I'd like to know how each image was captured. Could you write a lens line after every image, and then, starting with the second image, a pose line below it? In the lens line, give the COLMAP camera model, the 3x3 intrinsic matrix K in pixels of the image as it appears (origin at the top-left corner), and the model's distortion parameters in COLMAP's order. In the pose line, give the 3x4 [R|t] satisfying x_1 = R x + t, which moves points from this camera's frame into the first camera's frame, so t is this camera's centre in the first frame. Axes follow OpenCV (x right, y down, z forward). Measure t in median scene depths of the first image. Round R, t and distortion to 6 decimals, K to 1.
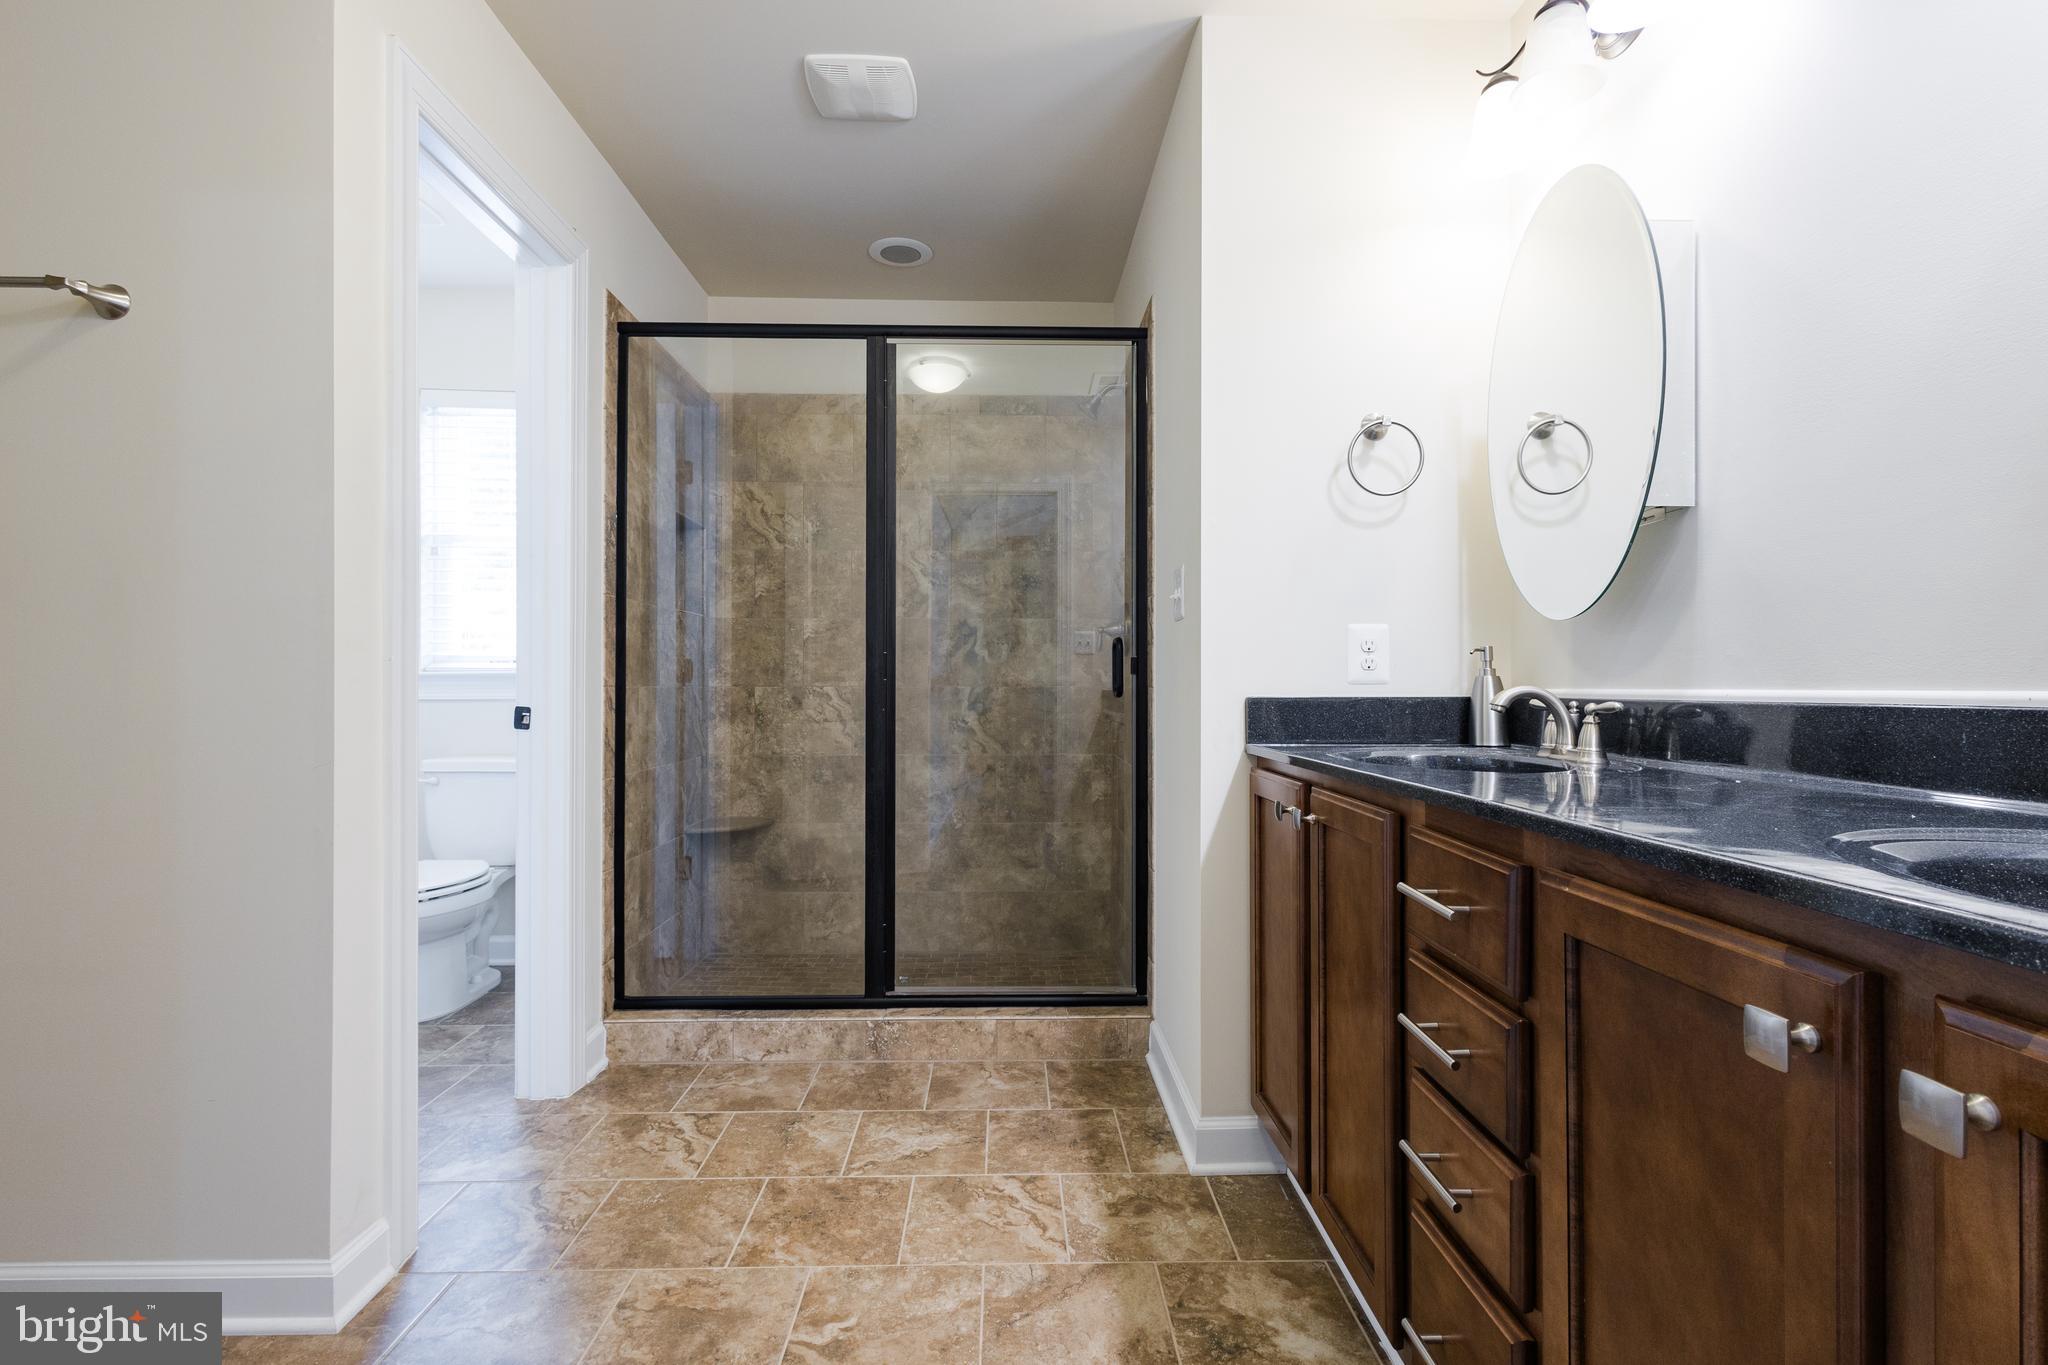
lens RADIAL K [[935.9, 0, 1015.5], [0, 935.9, 678.6], [0, 0, 1]] dist [0.005810, -0.000199]
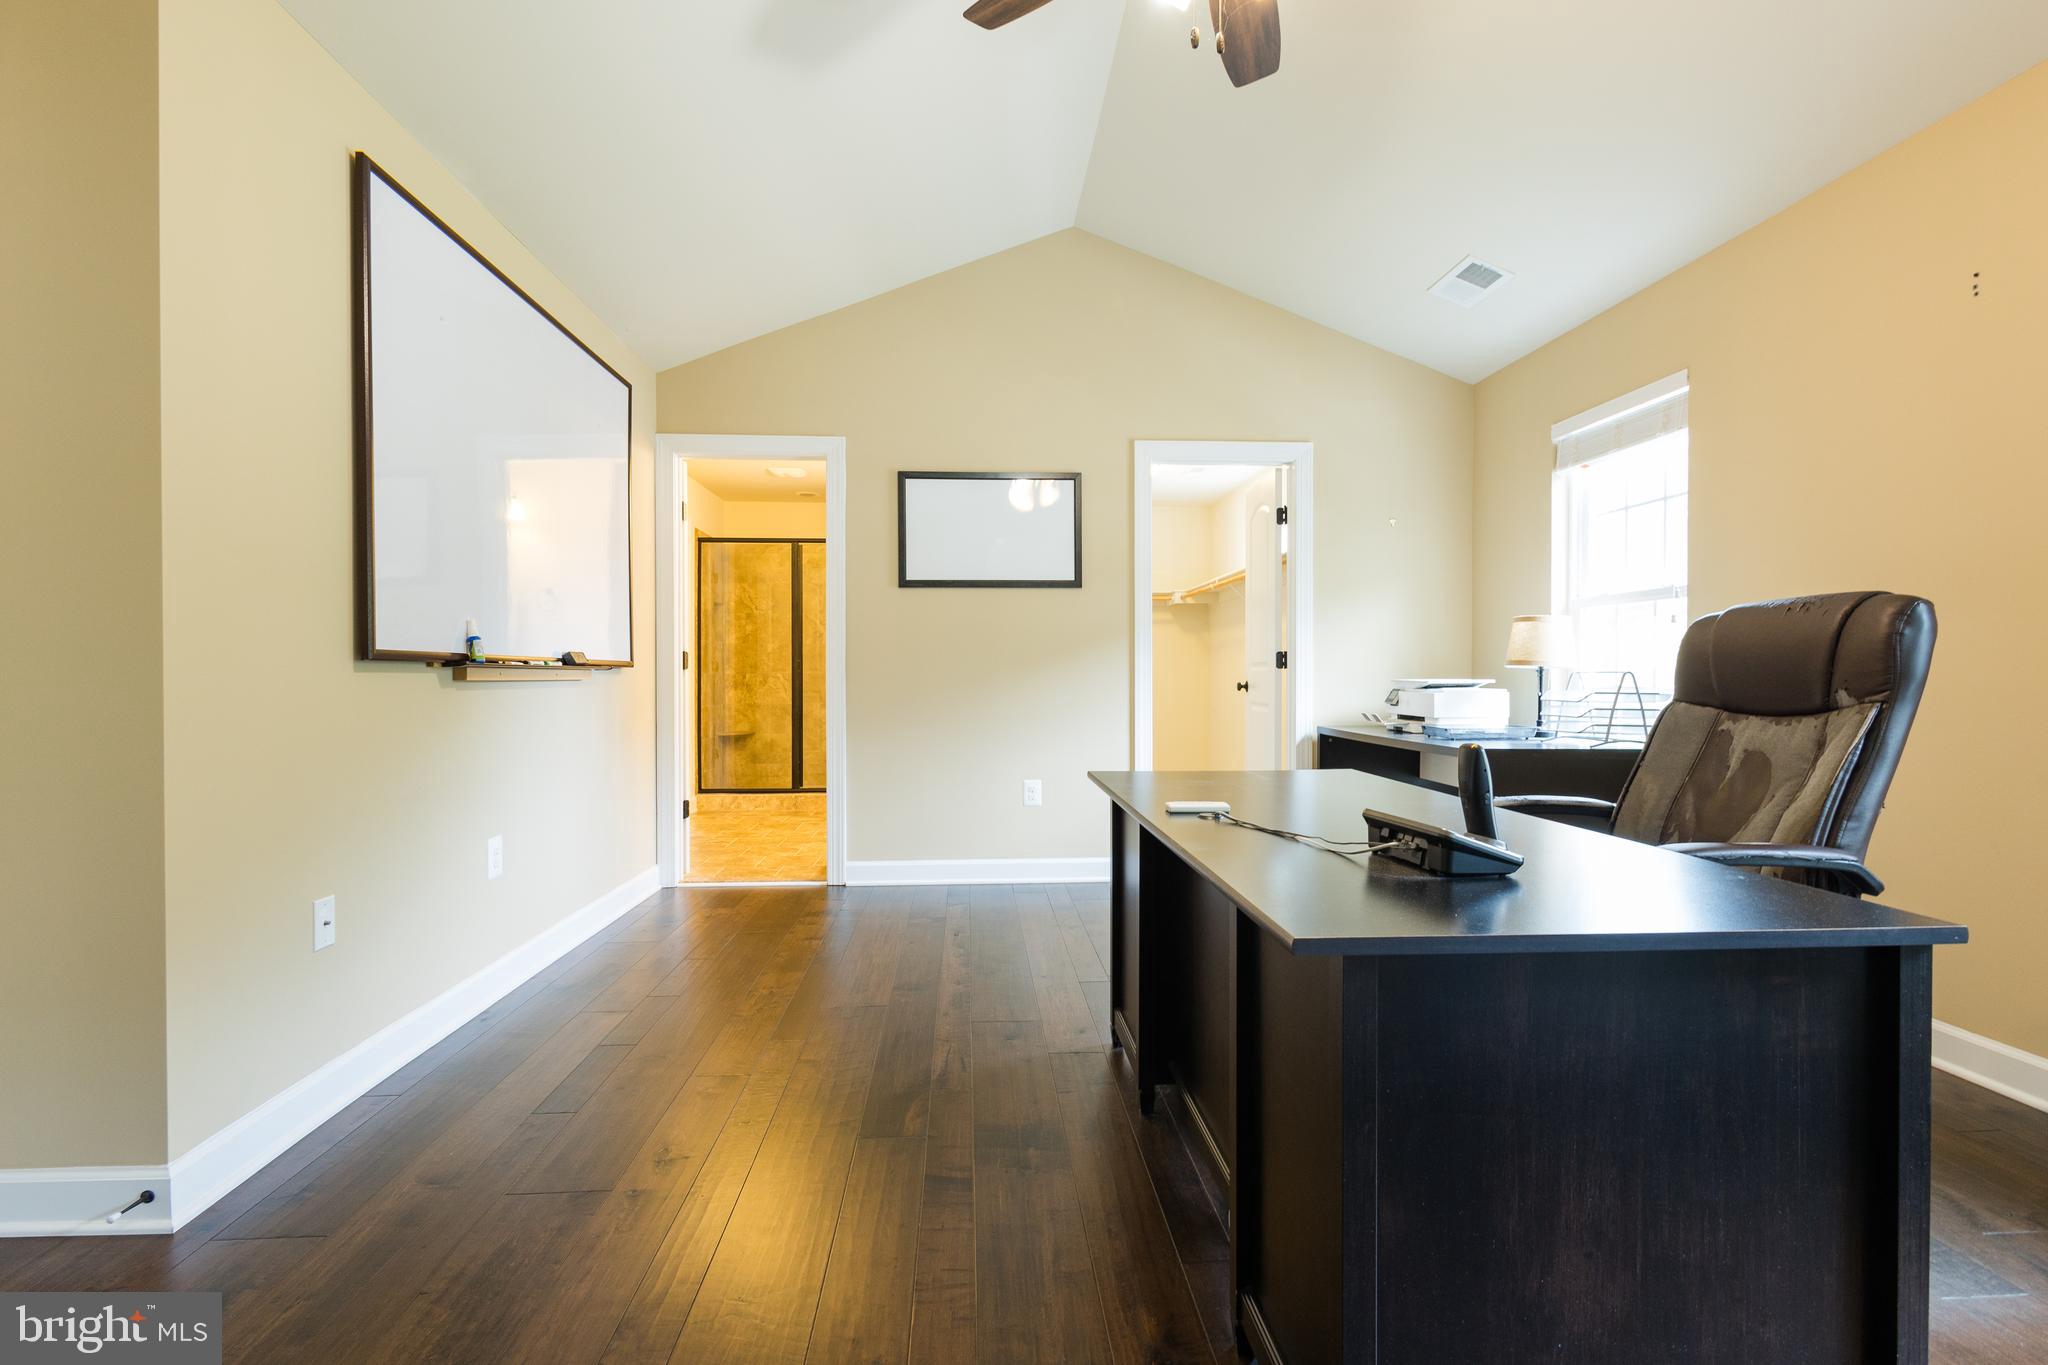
lens RADIAL K [[954.2, 0, 1024.0], [0, 954.2, 682.5], [0, 0, 1]] dist [0.004791, 0.000369]
pose [[0.999016, -0.001491, 0.044316, 0.293136], [0.000823, 0.999886, 0.015074, -0.004224], [-0.044333, -0.015023, 0.998904, -1.344467]]
